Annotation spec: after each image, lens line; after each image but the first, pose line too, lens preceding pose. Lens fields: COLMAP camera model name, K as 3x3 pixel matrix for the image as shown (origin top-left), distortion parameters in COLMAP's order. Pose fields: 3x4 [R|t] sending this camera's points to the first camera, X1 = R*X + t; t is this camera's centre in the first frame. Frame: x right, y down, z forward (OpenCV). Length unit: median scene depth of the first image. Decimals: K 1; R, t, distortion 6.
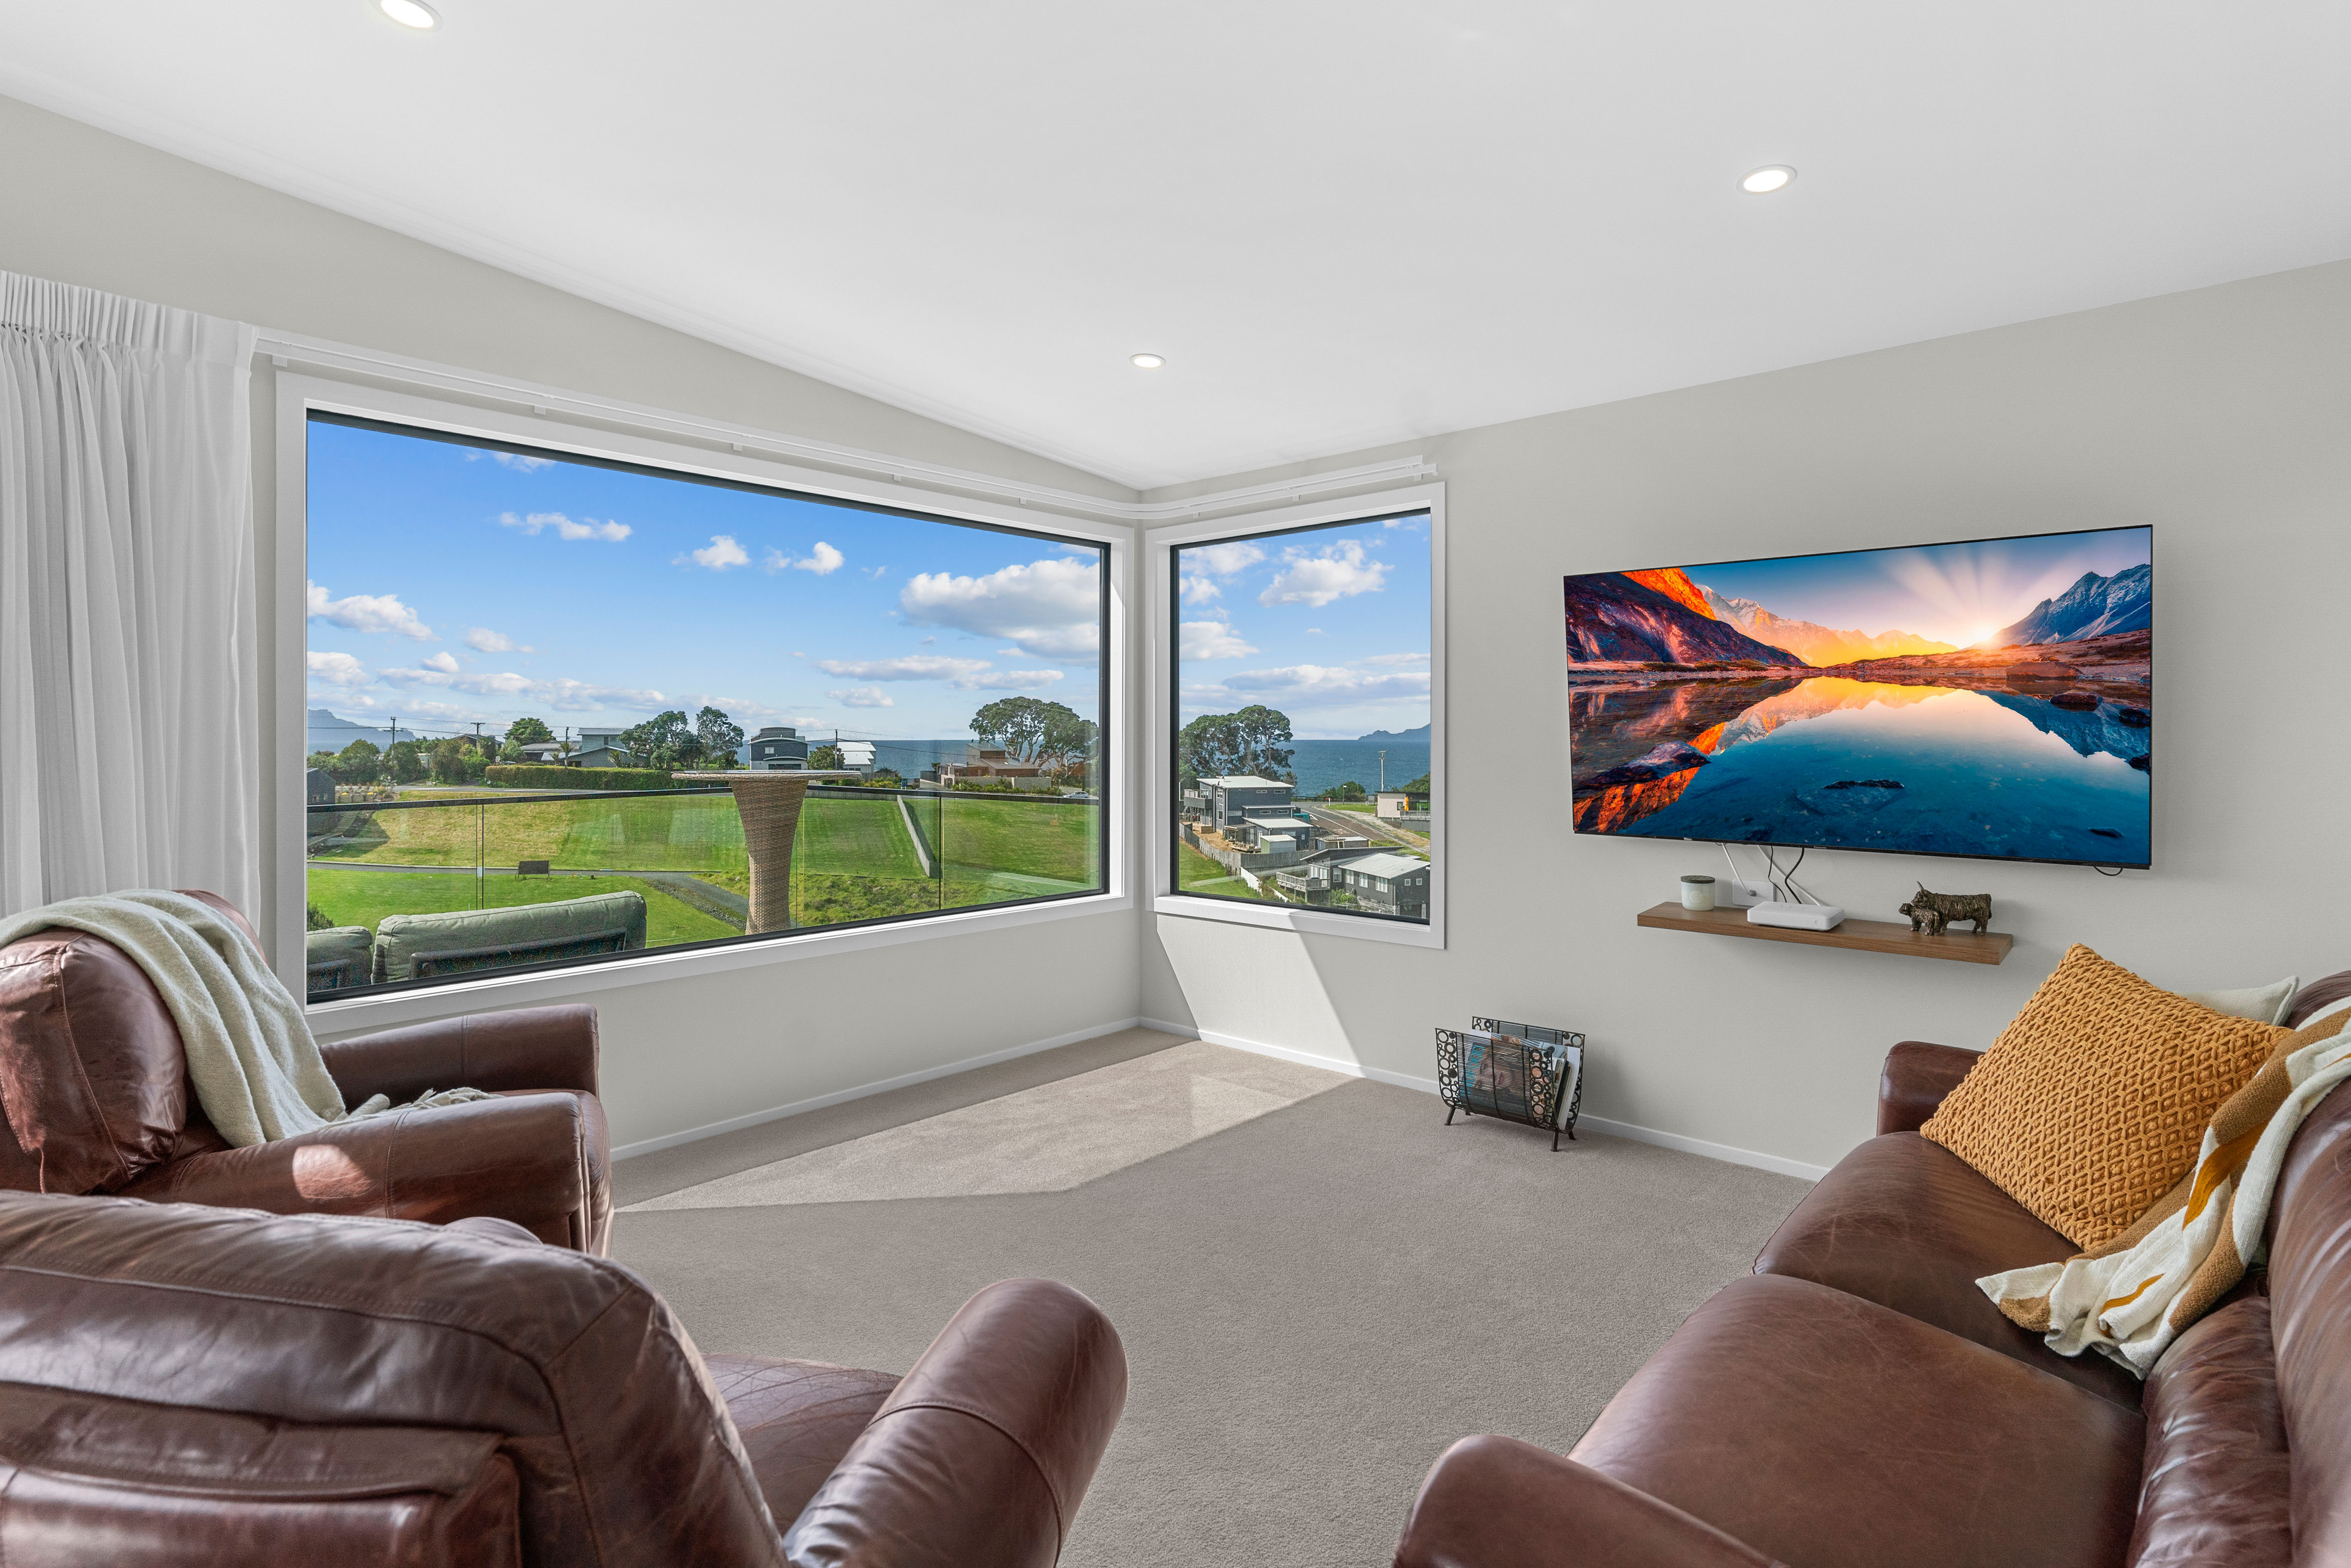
lens RADIAL K [[1187.3, 0, 1176.4], [0, 1187.3, 737.7], [0, 0, 1]] dist [0.002353, 0.001421]
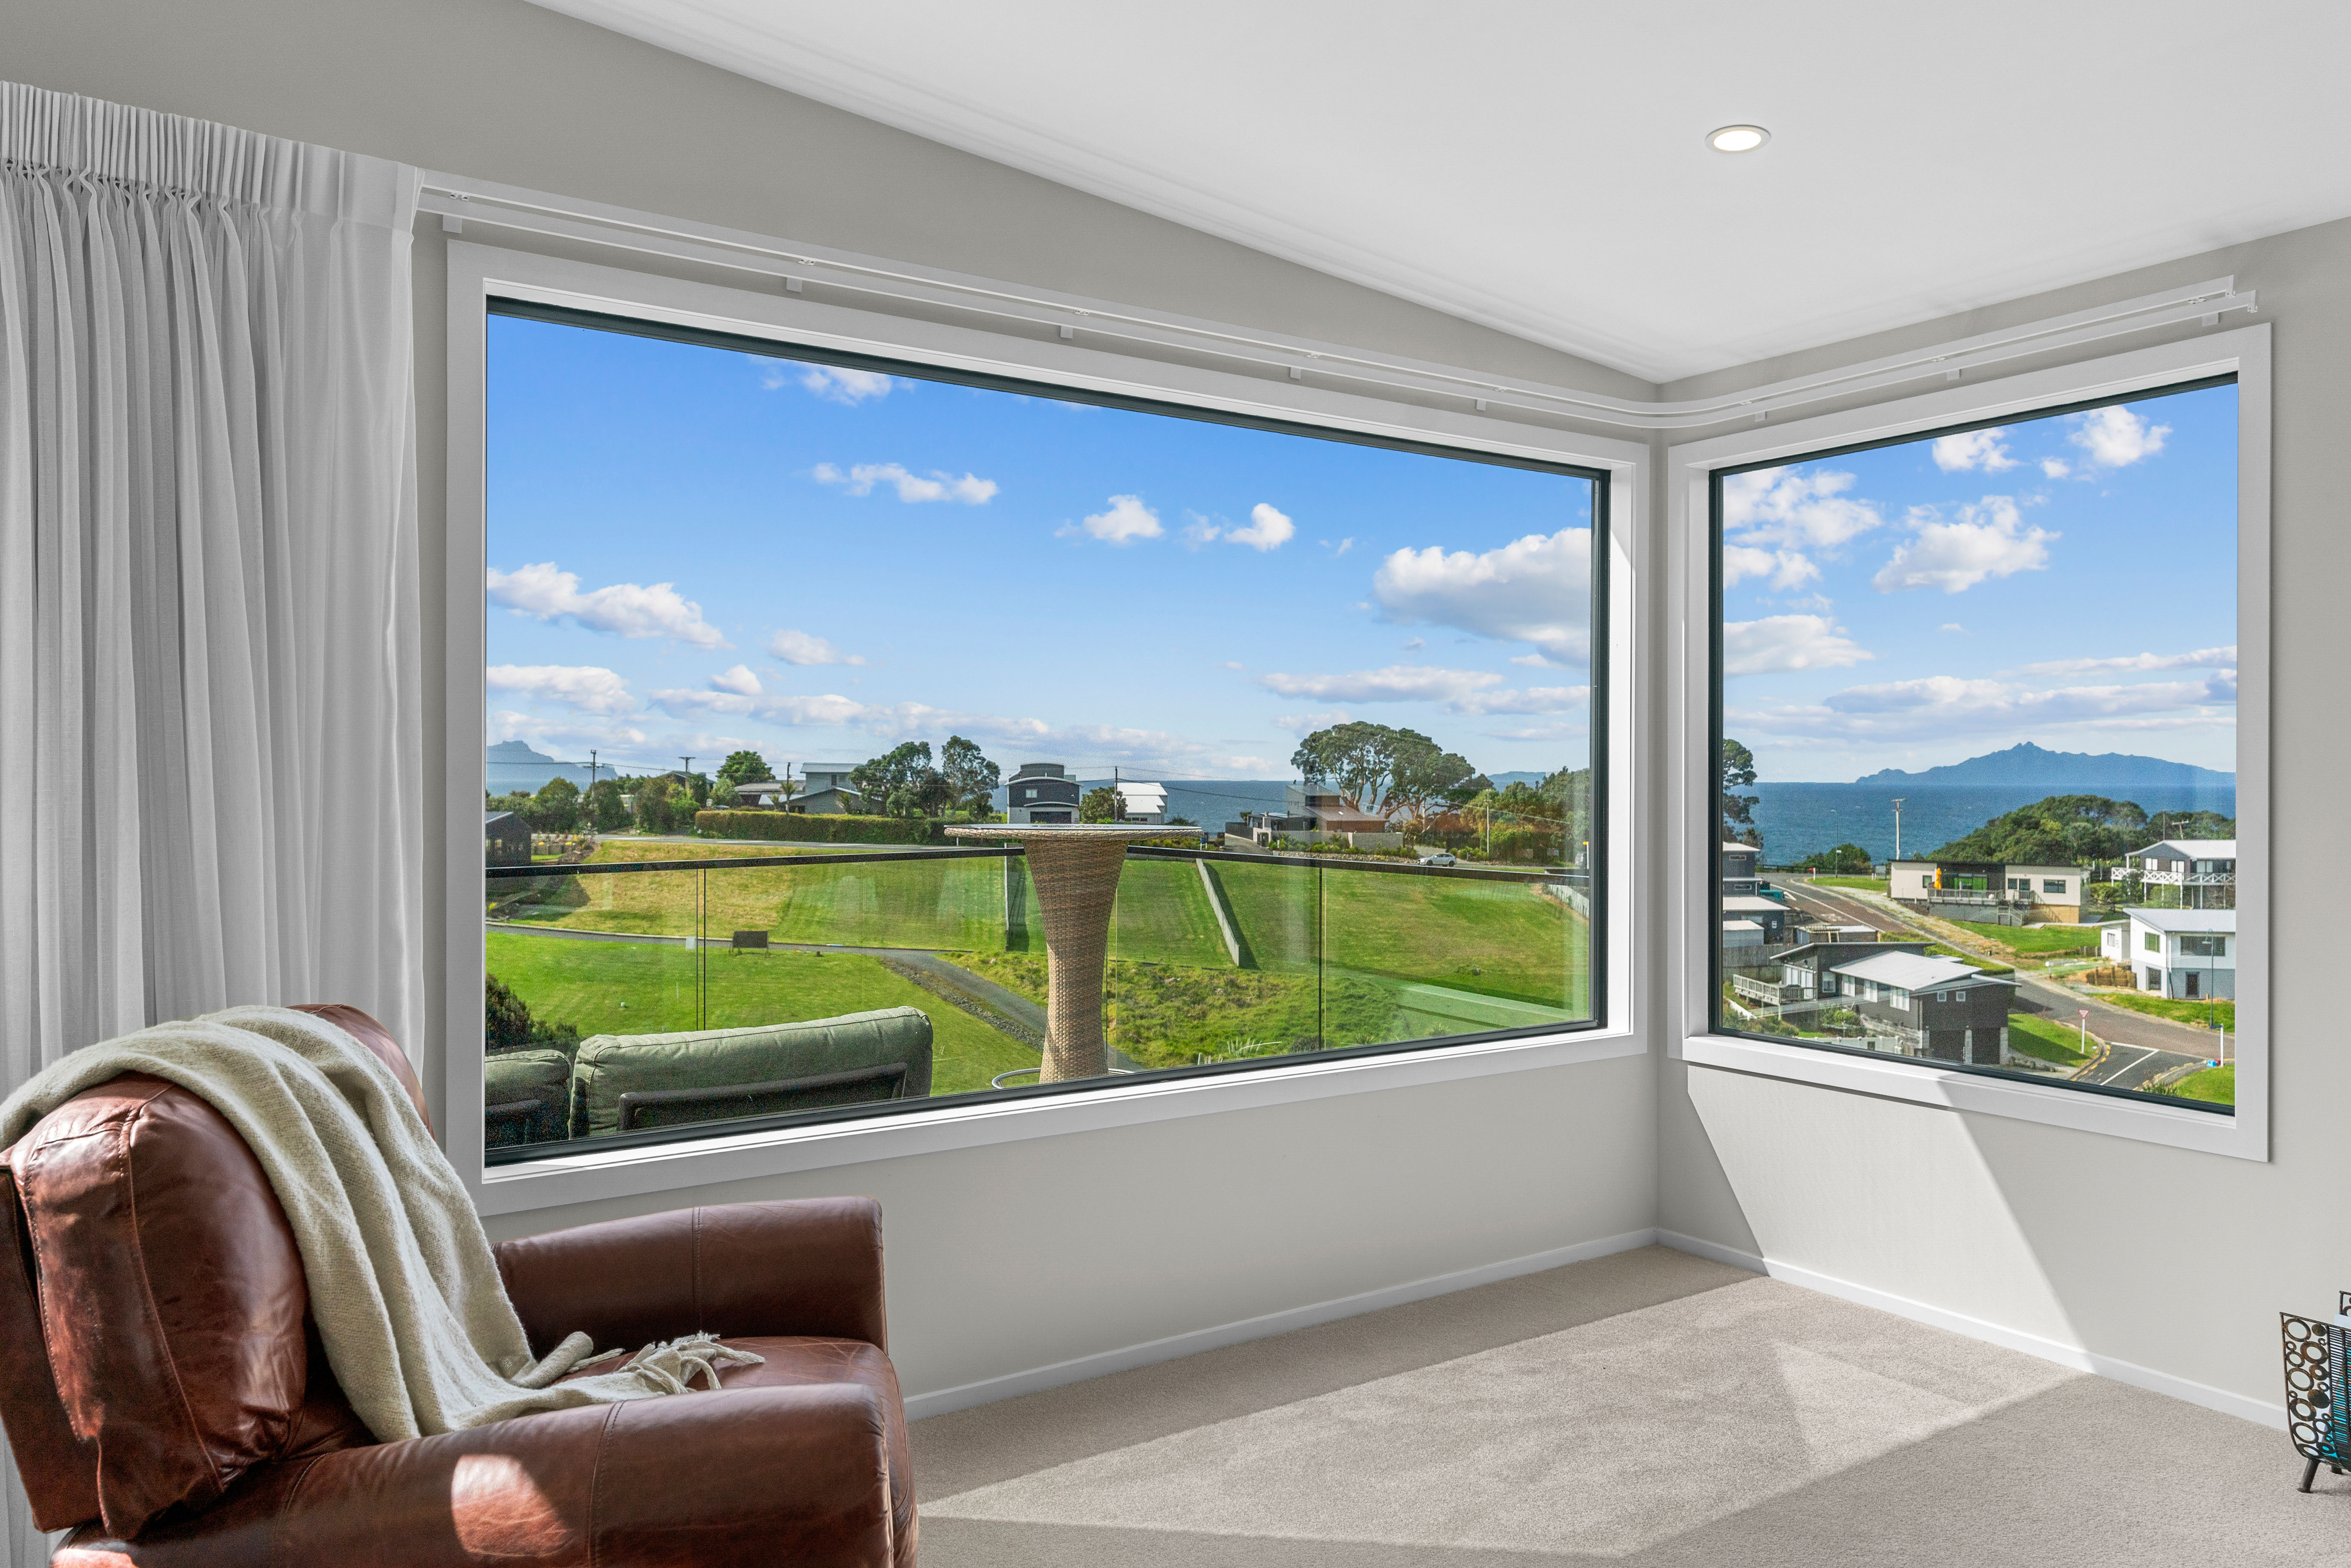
lens RADIAL K [[1617.3, 0, 1175.5], [0, 1617.3, 784.0], [0, 0, 1]] dist [0.002959, 0.007506]
pose [[0.971977, 0.004131, -0.235039, -0.092701], [-0.003236, 0.999986, 0.004192, -0.000740], [0.235053, -0.003314, 0.971977, 0.137530]]
